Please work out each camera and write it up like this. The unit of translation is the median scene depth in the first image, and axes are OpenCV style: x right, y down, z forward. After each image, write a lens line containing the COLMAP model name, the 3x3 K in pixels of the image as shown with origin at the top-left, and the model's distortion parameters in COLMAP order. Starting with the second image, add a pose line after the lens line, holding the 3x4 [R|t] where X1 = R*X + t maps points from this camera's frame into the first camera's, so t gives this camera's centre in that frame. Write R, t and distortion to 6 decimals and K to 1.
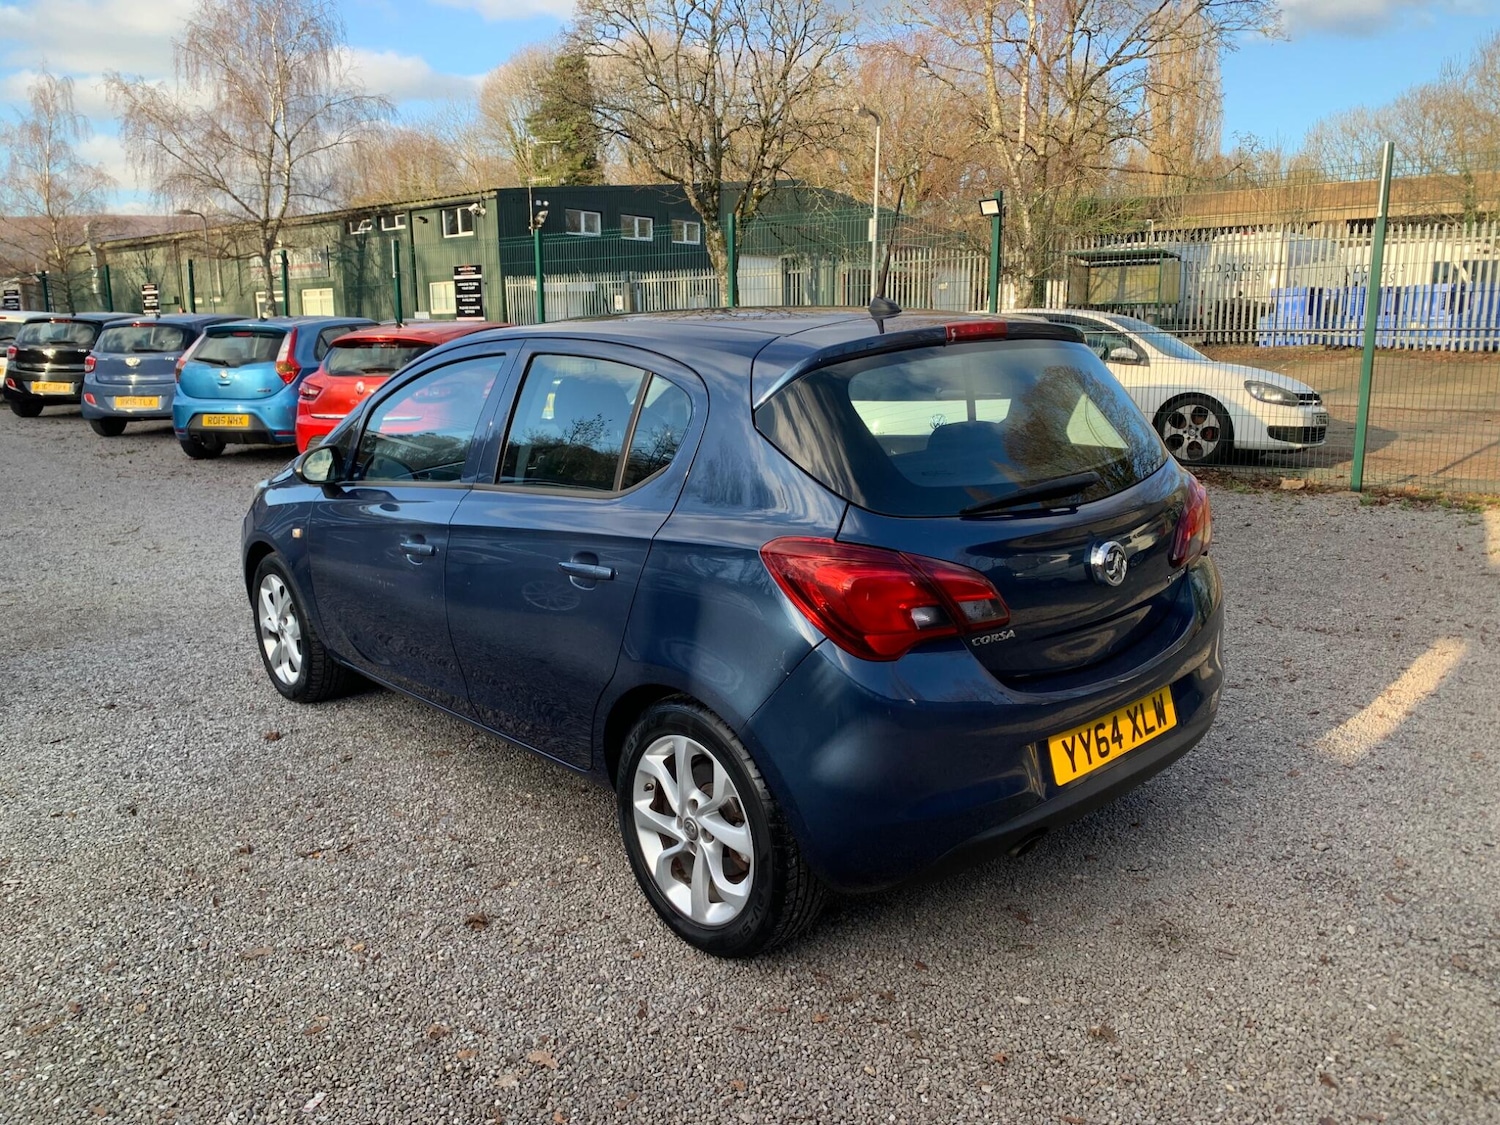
lens RADIAL K [[1144.1, 0, 749.3], [0, 1144.1, 560.0], [0, 0, 1]] dist [0.003670, -0.014391]
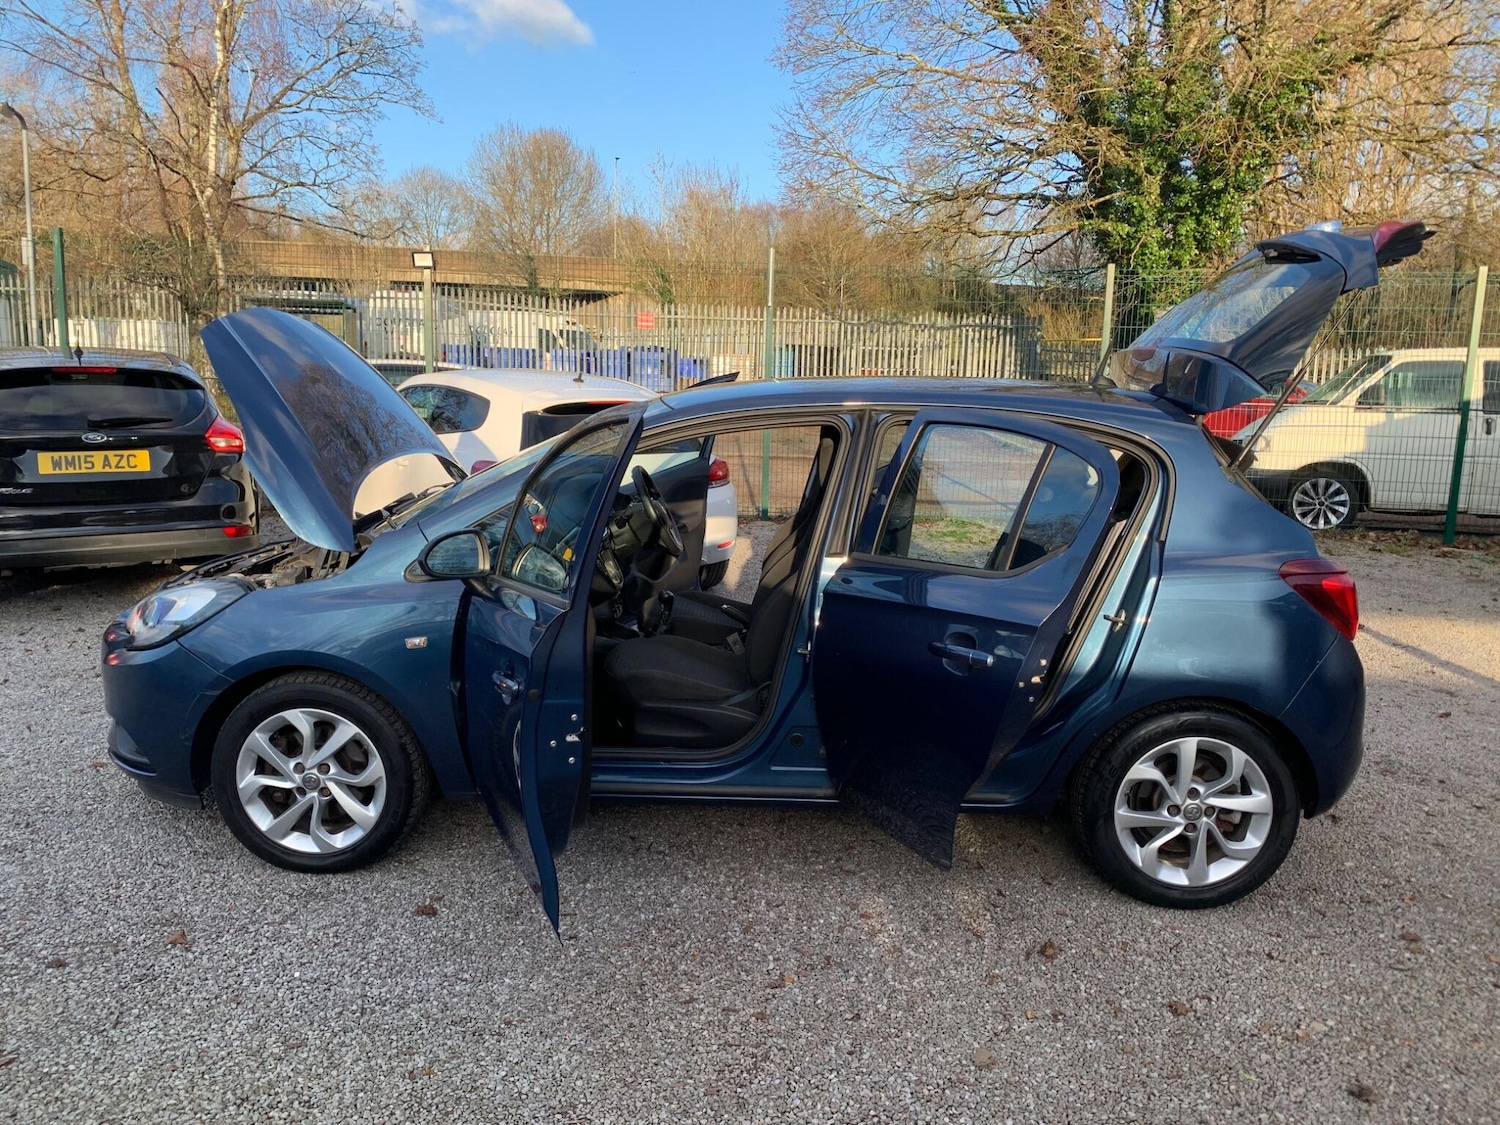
lens RADIAL K [[1144.1, 0, 733.4], [0, 1144.1, 568.4], [0, 0, 1]] dist [0.003670, -0.014391]
pose [[0.691035, -0.085072, 0.717798, -0.155308], [0.108085, 0.994046, 0.013758, -0.011443], [-0.714695, 0.068076, 0.696116, 0.060881]]
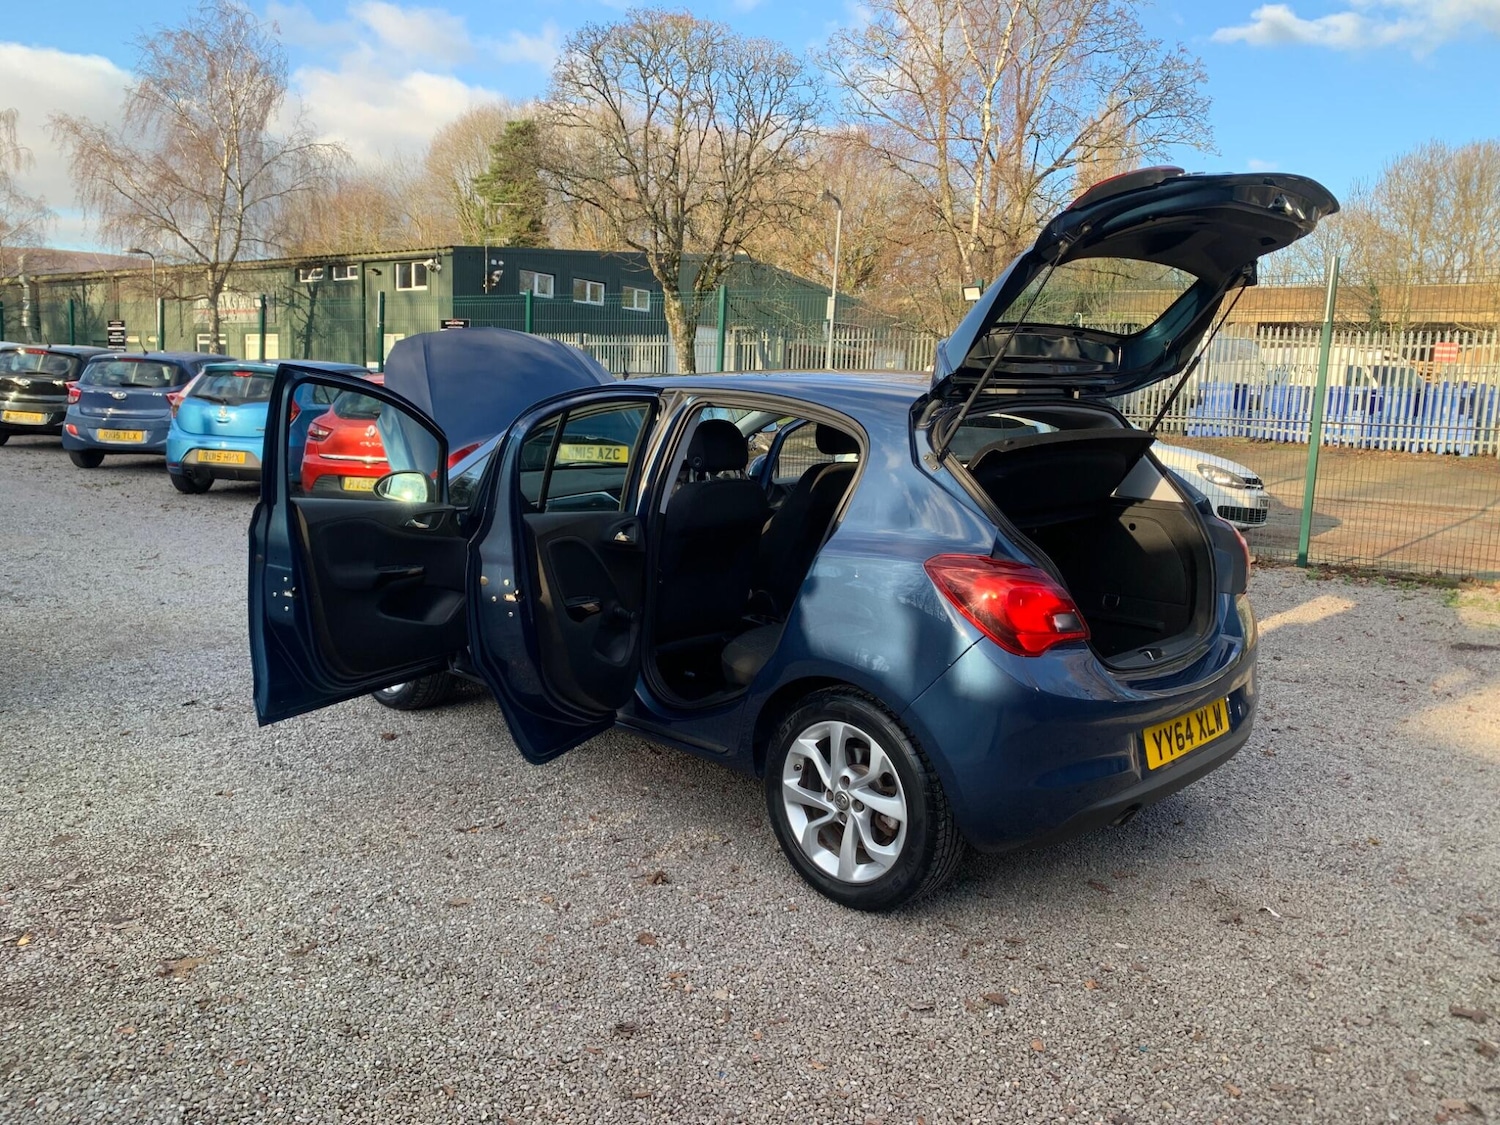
lens RADIAL K [[1144.1, 0, 748.6], [0, 1144.1, 567.2], [0, 0, 1]] dist [0.003670, -0.014391]
pose [[0.996892, 0.040436, 0.067616, -0.029868], [-0.036819, 0.997867, -0.053911, 0.007611], [-0.069651, 0.051254, 0.996254, -0.023539]]
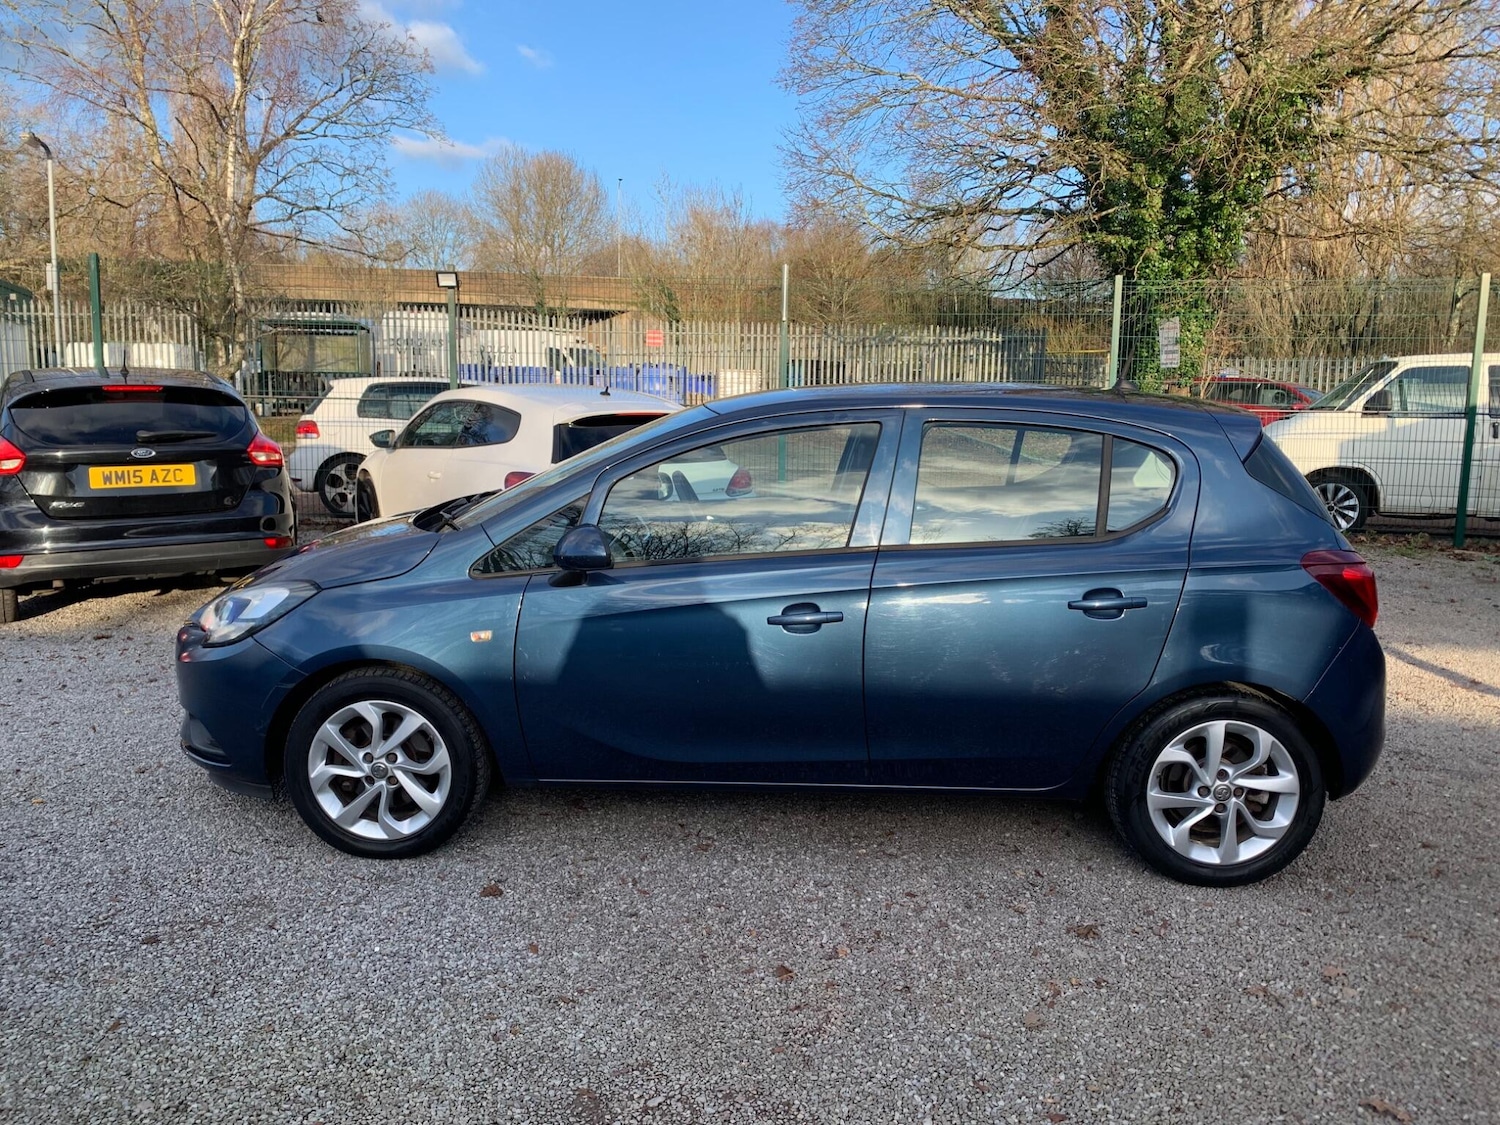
lens RADIAL K [[1144.1, 0, 726.0], [0, 1144.1, 553.0], [0, 0, 1]] dist [0.003670, -0.014391]
pose [[0.697496, -0.072320, 0.712930, -0.165473], [0.117823, 0.992928, -0.014549, -0.009377], [-0.706836, 0.094147, 0.701084, 0.059620]]
